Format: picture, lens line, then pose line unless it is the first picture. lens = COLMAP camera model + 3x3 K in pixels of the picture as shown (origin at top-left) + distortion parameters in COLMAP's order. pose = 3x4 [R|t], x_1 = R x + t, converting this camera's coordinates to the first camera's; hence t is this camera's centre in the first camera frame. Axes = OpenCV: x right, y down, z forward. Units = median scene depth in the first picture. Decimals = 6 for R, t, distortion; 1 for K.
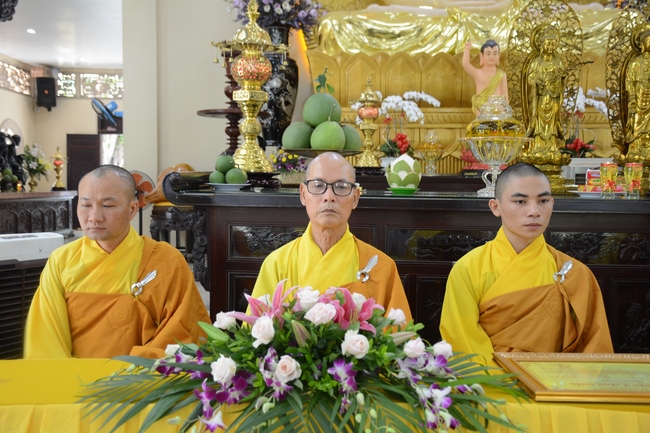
lens RADIAL K [[738.6, 0, 325.0], [0, 738.6, 216.5], [0, 0, 1]] dist [0.091449, 0.022786]
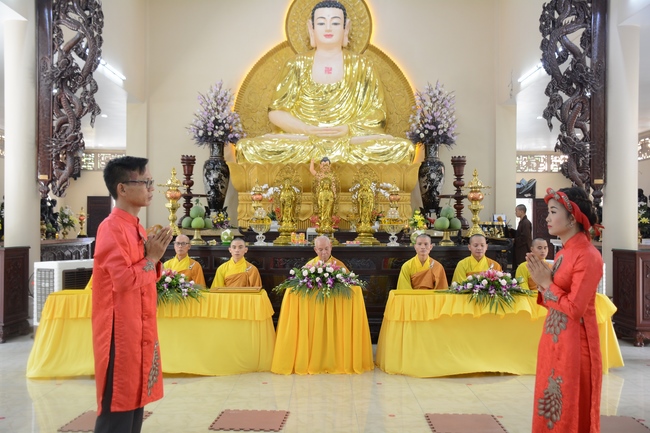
lens RADIAL K [[727.5, 0, 325.0], [0, 727.5, 216.5], [0, 0, 1]] dist [0.063992, 0.004440]
pose [[0.999974, -0.004203, -0.005851, 0.136935], [0.003878, 0.998502, -0.054577, 0.004199], [0.006072, 0.054553, 0.998492, -0.466011]]
